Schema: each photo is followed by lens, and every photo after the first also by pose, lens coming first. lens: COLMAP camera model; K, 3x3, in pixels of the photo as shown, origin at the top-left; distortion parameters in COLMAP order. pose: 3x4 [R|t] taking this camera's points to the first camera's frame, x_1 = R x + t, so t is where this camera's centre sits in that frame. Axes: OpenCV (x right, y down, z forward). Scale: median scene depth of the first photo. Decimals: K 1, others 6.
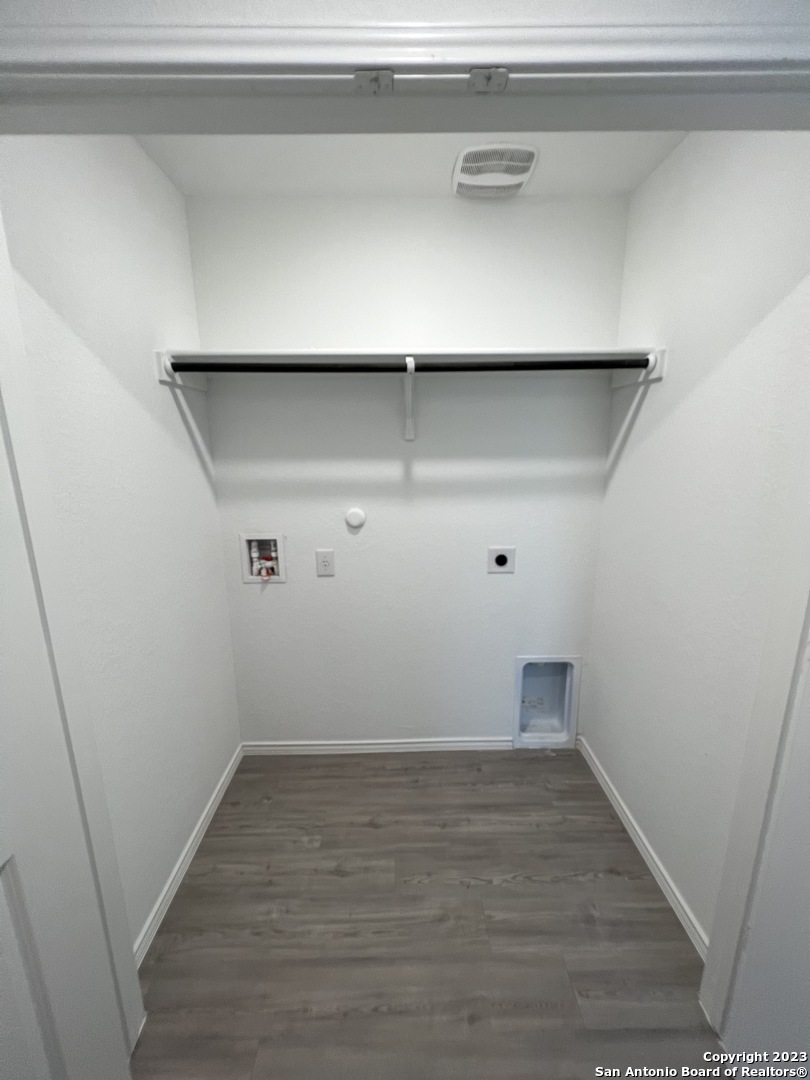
lens RADIAL K [[428.7, 0, 398.8], [0, 428.7, 541.4], [0, 0, 1]] dist [0.001956, -0.000172]
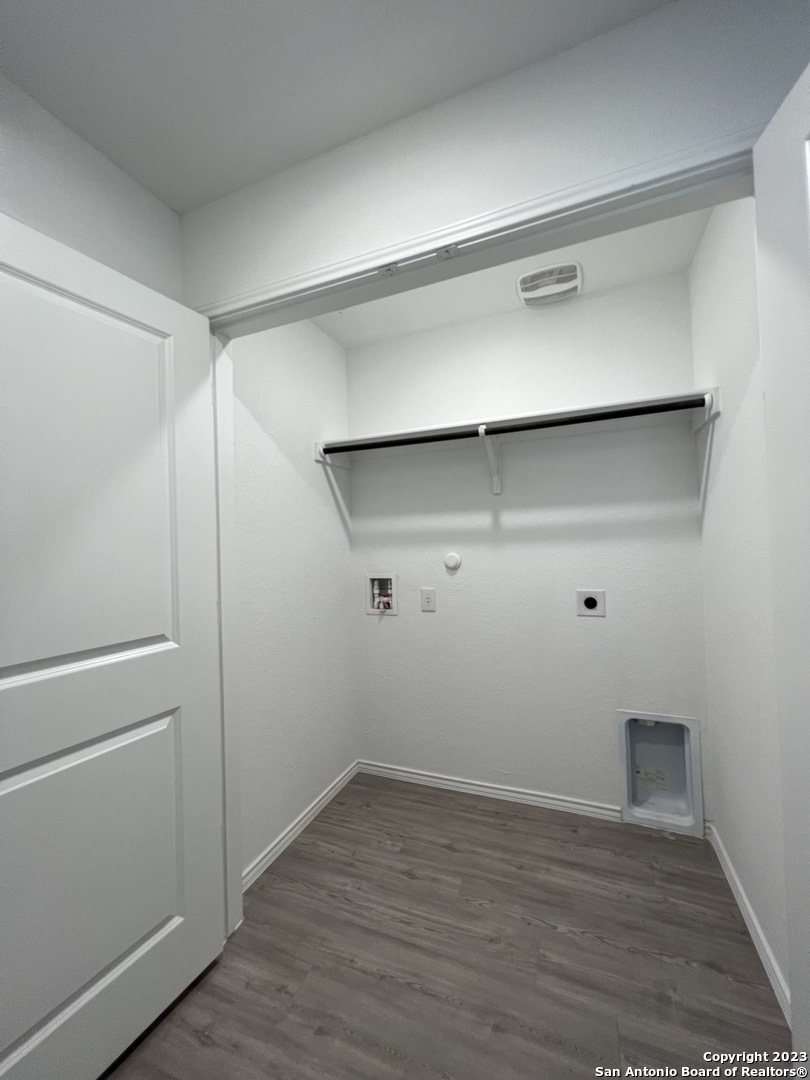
lens RADIAL K [[428.7, 0, 397.5], [0, 428.7, 546.6], [0, 0, 1]] dist [0.001956, -0.000172]
pose [[0.916860, -0.012272, -0.399020, 0.278562], [-0.073348, 0.977333, -0.198597, 0.183440], [0.392412, 0.211353, 0.895177, -0.156383]]
